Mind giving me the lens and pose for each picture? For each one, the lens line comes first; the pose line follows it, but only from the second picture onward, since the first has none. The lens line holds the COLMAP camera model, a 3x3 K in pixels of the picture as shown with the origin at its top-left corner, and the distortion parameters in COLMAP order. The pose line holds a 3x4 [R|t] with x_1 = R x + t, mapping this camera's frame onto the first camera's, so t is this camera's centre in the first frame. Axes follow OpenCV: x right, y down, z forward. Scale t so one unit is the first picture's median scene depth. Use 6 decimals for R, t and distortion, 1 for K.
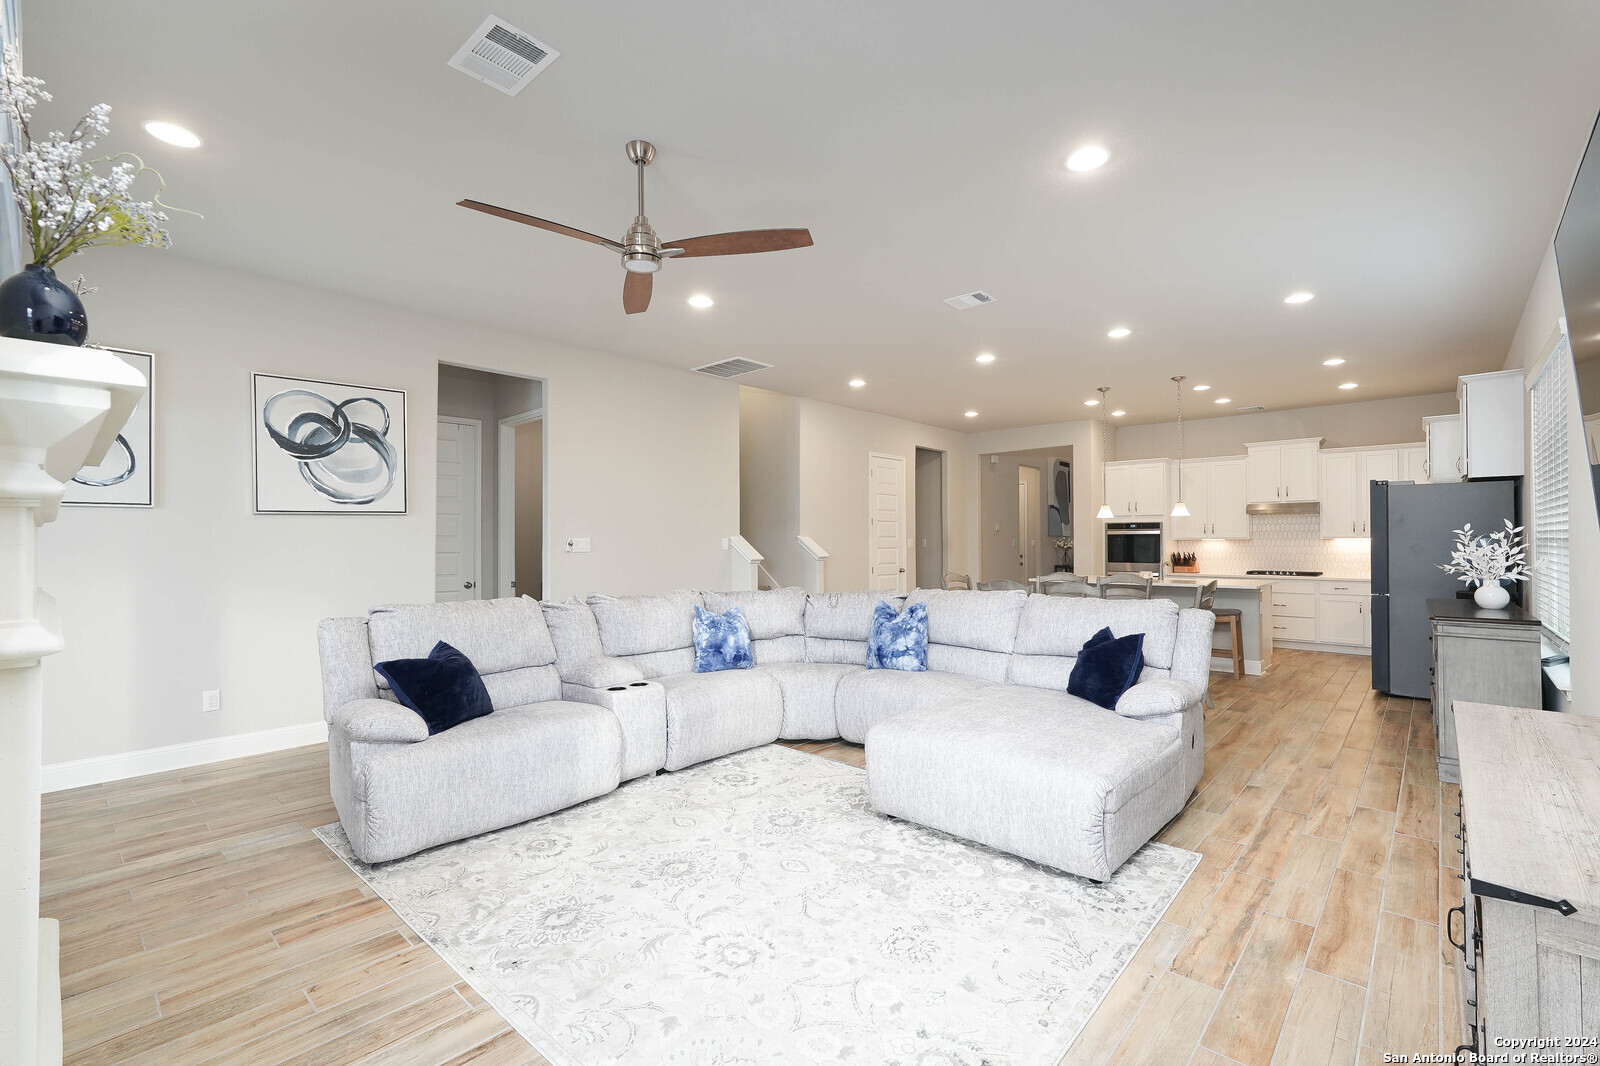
lens RADIAL K [[696.5, 0, 806.0], [0, 696.5, 536.9], [0, 0, 1]] dist [-0.010103, 0.000820]
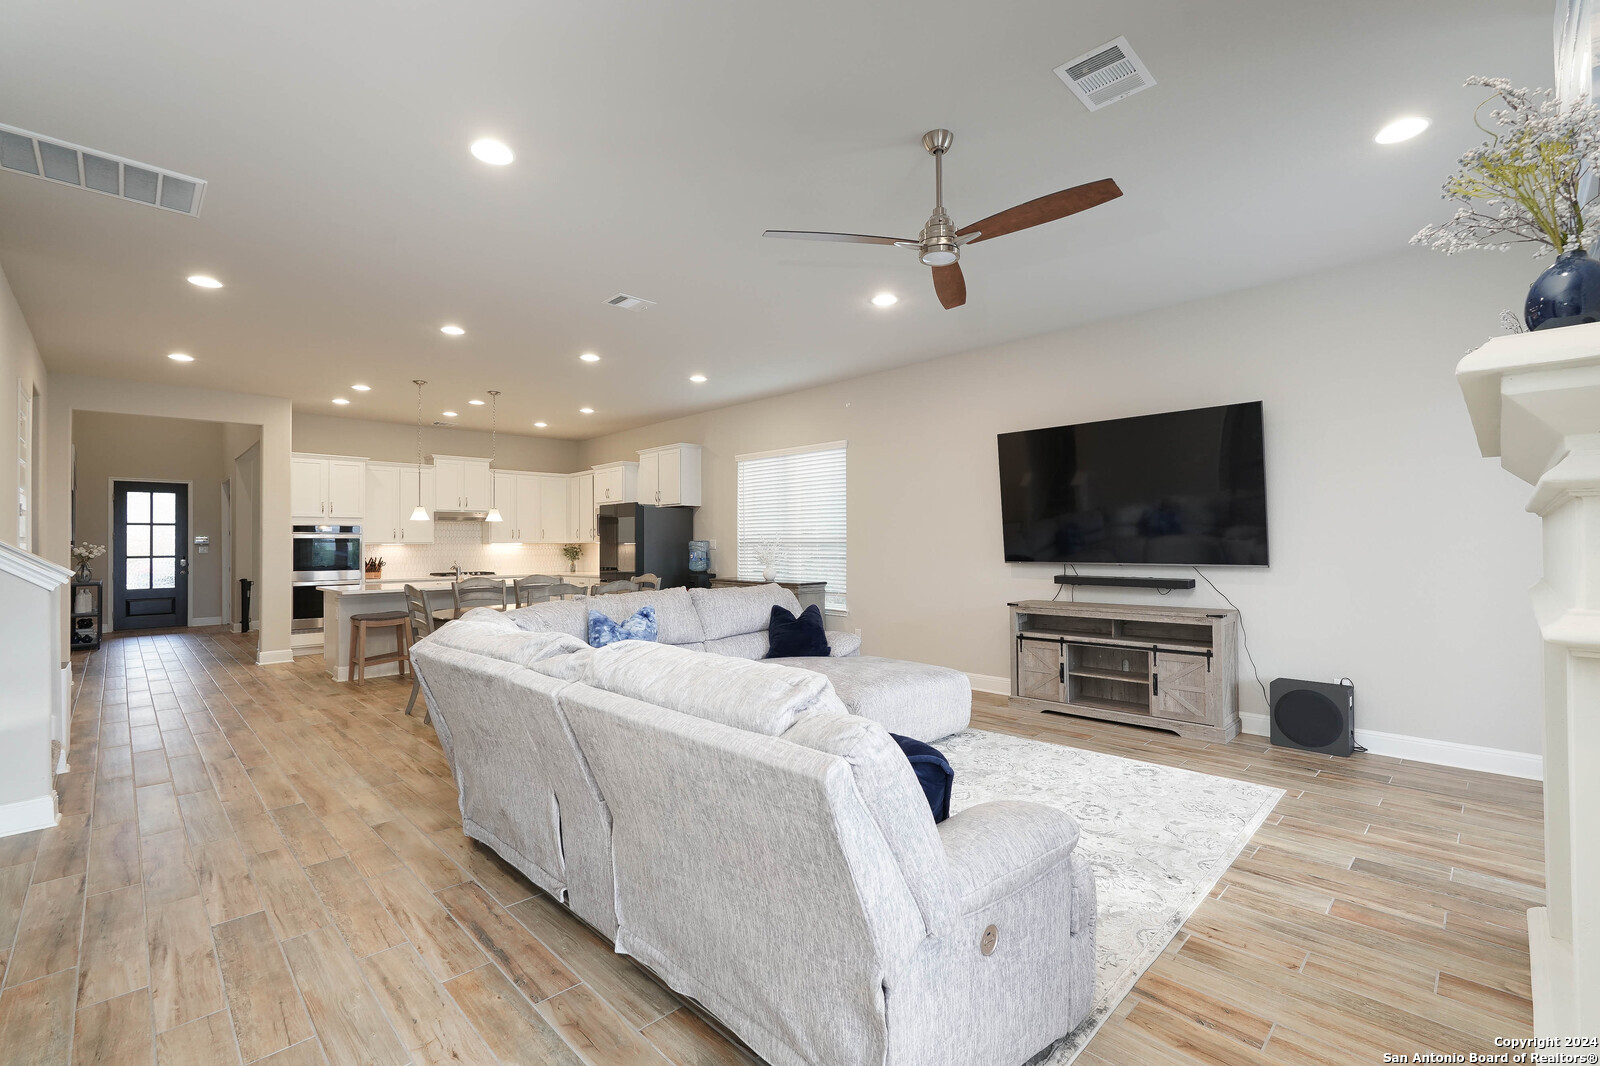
lens RADIAL K [[696.5, 0, 804.1], [0, 696.5, 535.4], [0, 0, 1]] dist [-0.010103, 0.000820]
pose [[0.056360, 0.015783, 0.998286, -0.805850], [-0.001418, 0.999875, -0.015729, 0.012451], [-0.998410, -0.000529, 0.056375, 0.750445]]
